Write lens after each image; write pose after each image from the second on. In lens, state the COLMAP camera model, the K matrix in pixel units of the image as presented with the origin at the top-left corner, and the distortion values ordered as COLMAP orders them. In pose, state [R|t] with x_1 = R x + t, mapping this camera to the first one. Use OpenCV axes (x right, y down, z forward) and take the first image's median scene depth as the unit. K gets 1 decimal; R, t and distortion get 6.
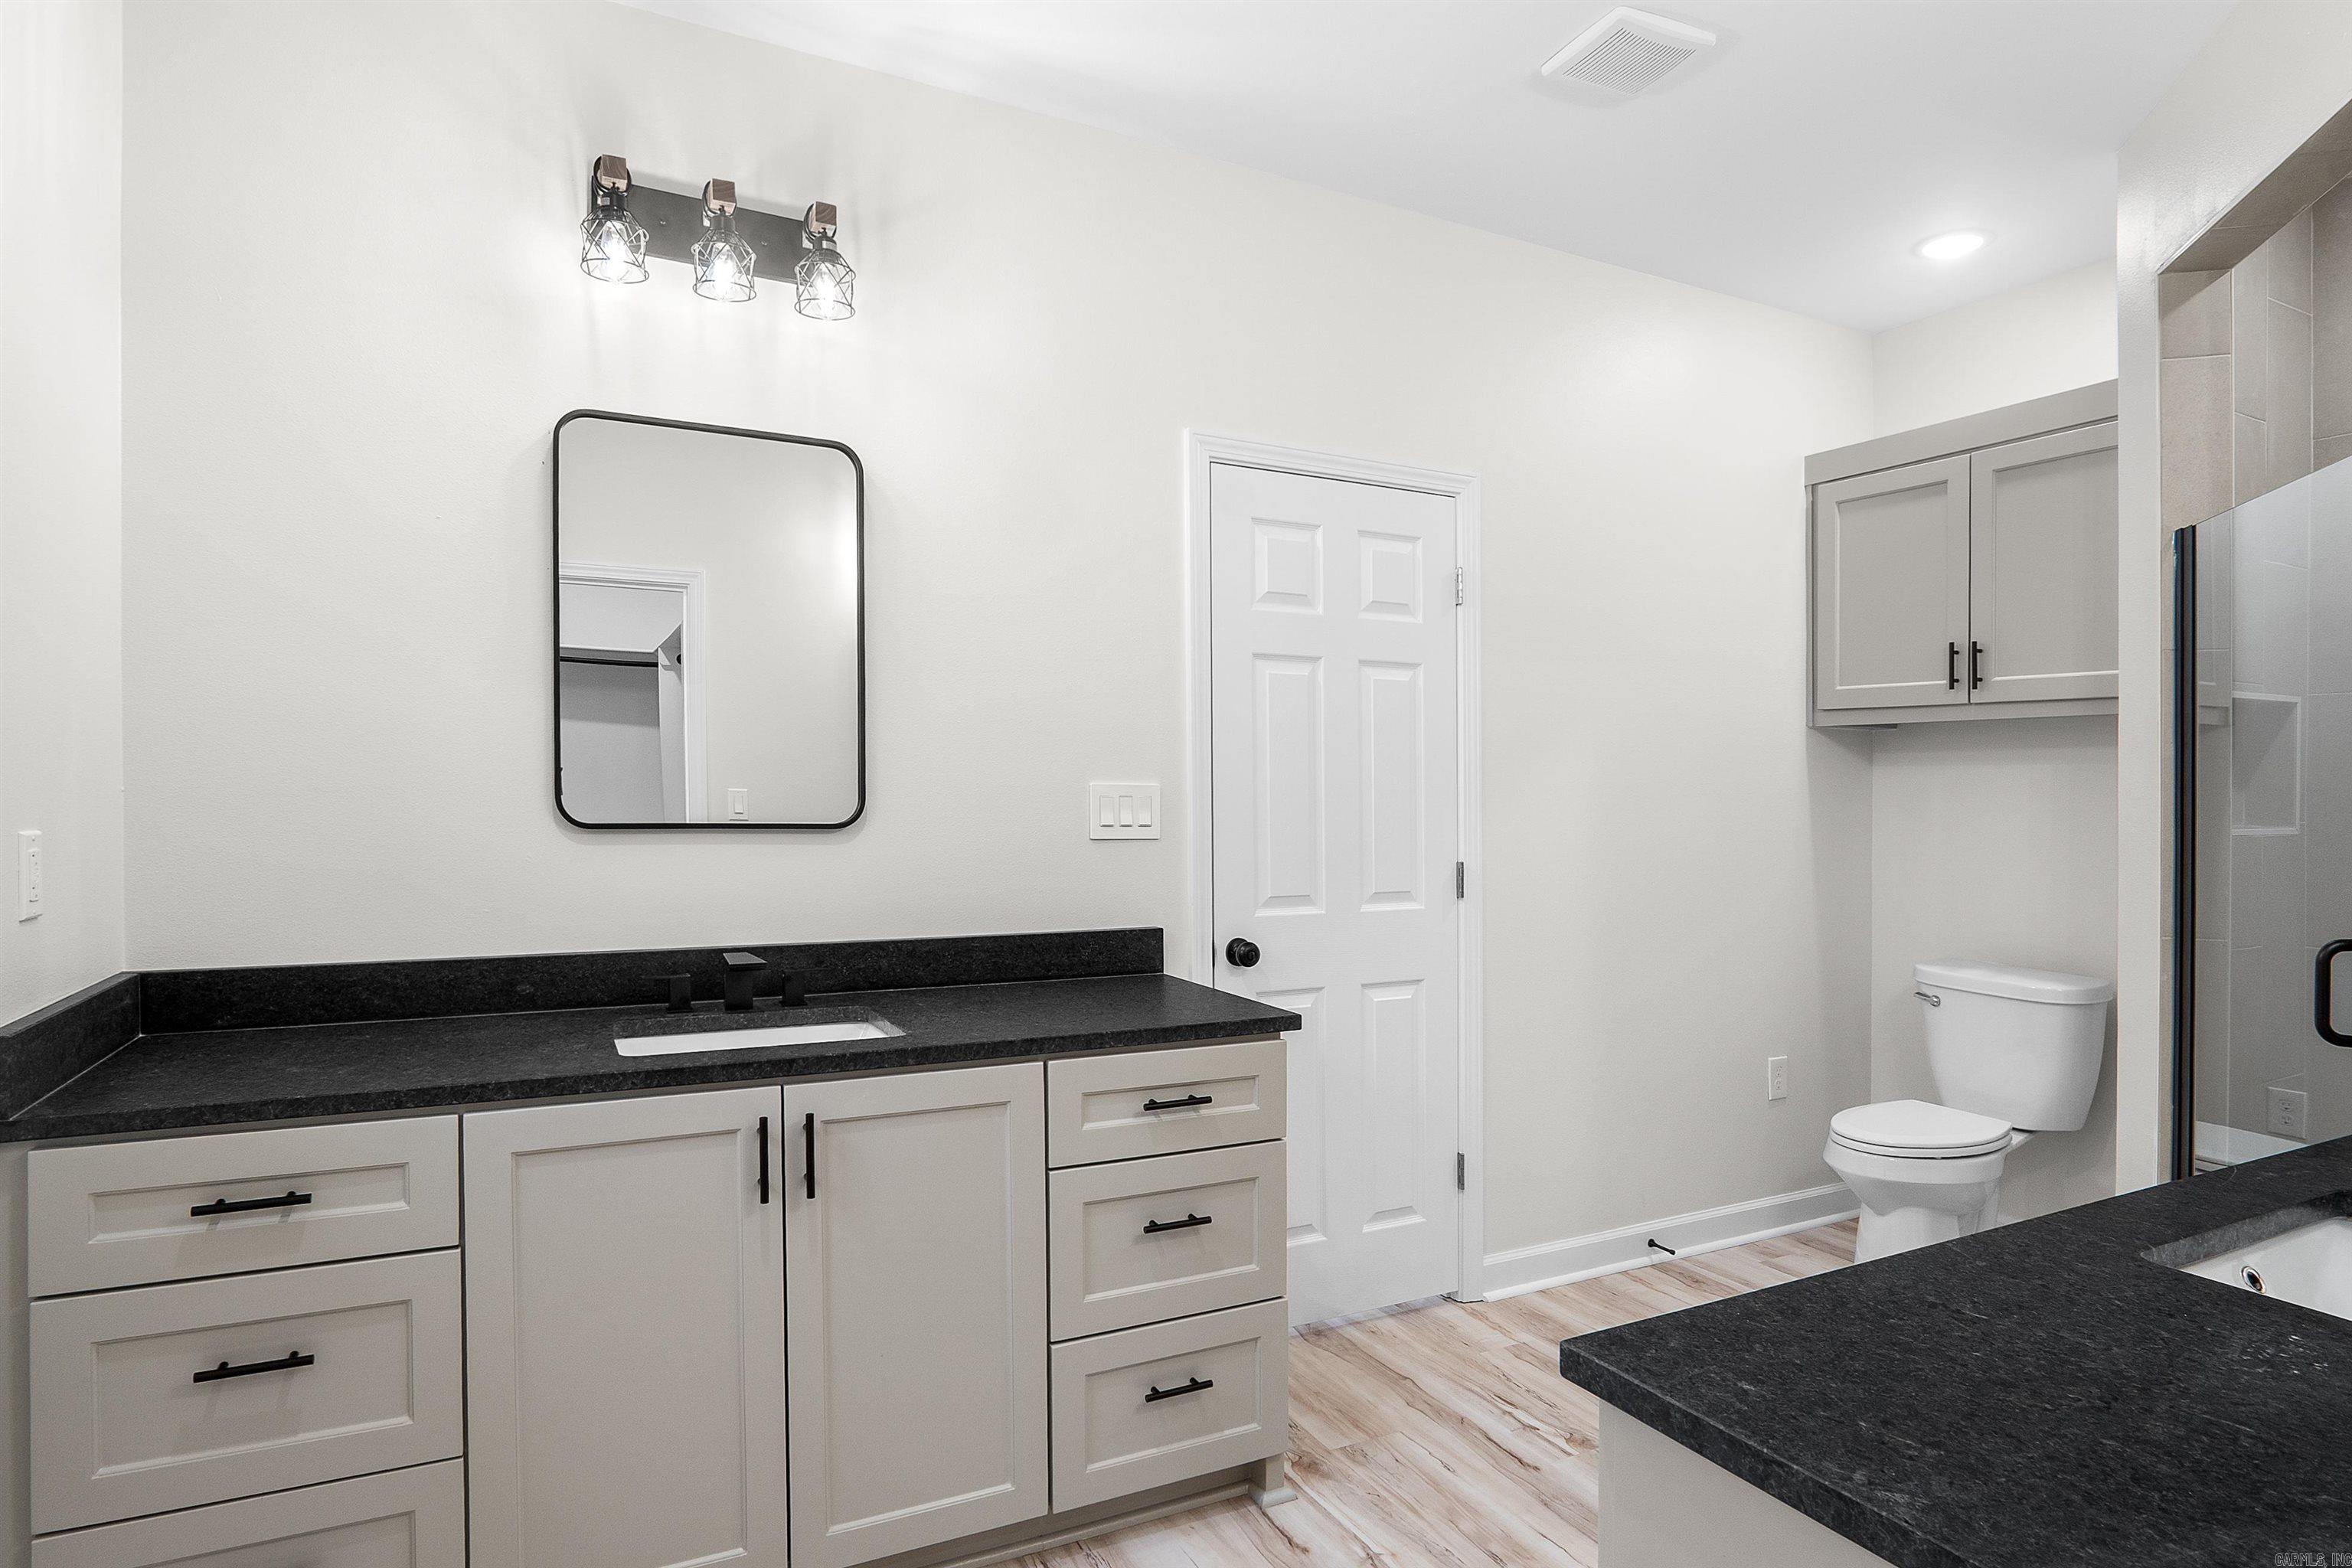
lens RADIAL K [[1278.7, 0, 1154.1], [0, 1278.7, 796.2], [0, 0, 1]] dist [-0.037847, 0.010729]
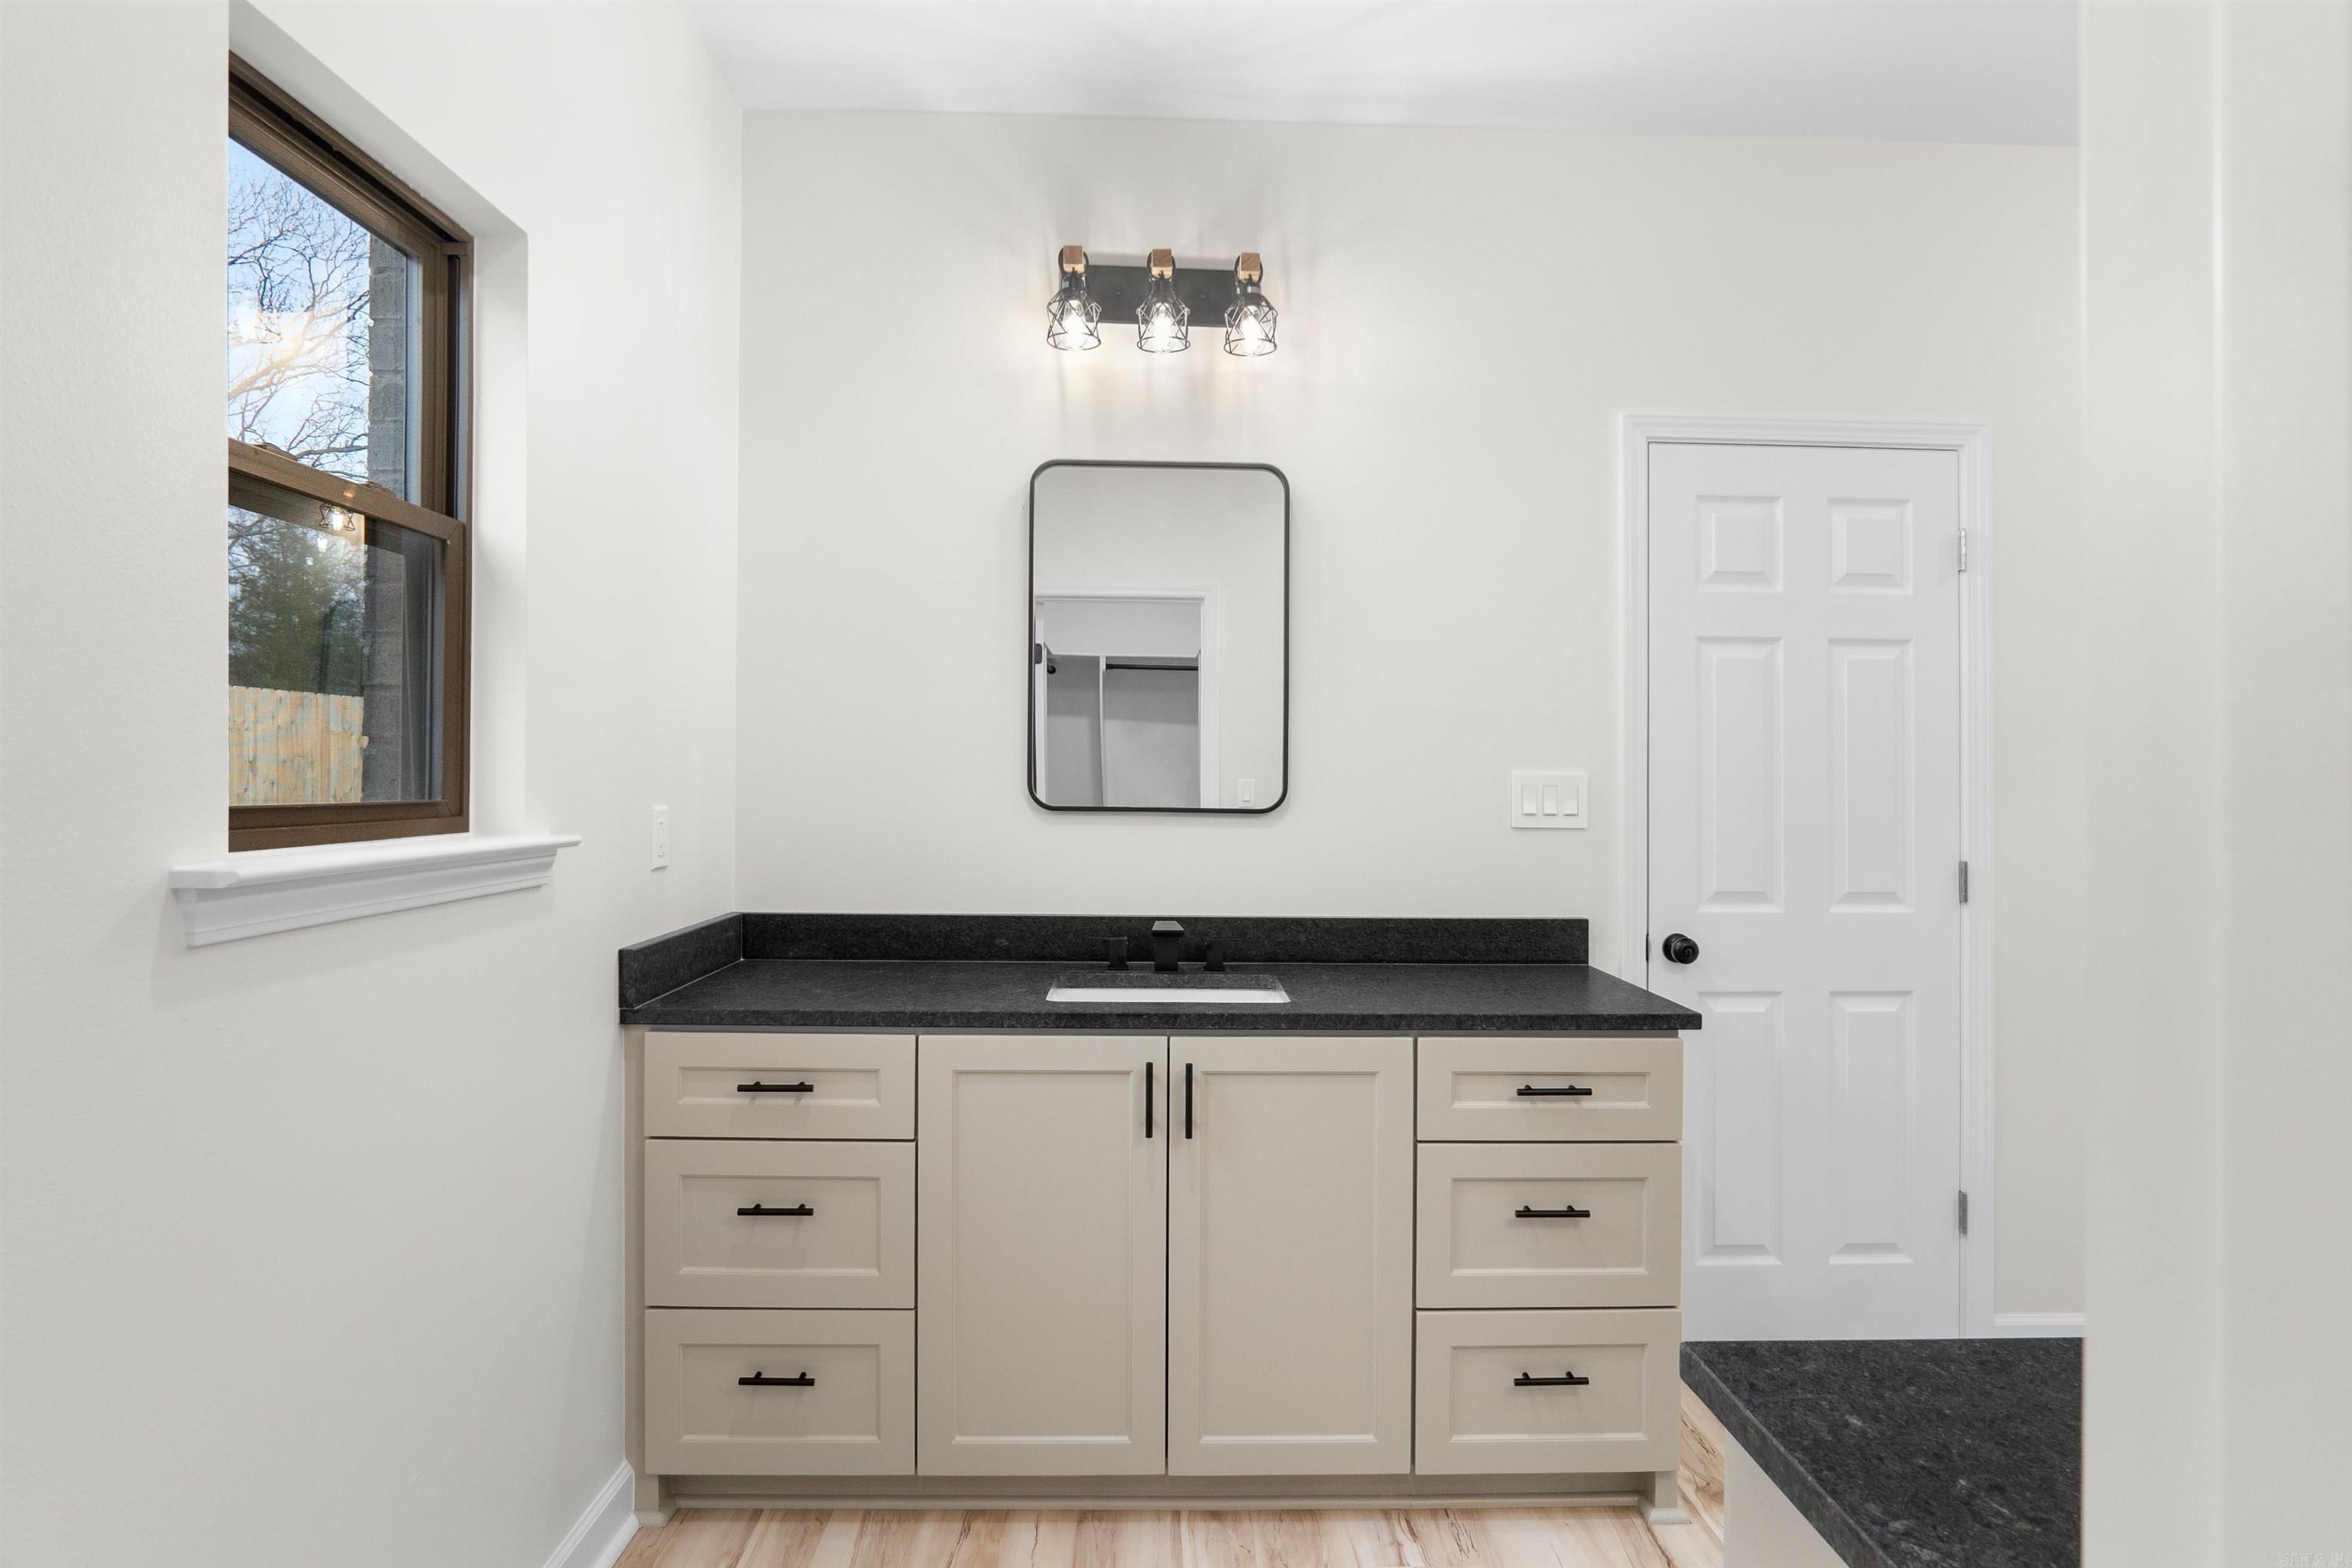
lens RADIAL K [[1278.7, 0, 1224.7], [0, 1278.7, 768.3], [0, 0, 1]] dist [-0.037847, 0.010729]
pose [[0.904863, -0.002677, -0.425695, 0.168739], [-0.004596, 0.999860, -0.016059, 0.003508], [0.425679, 0.016488, 0.904724, -0.012827]]
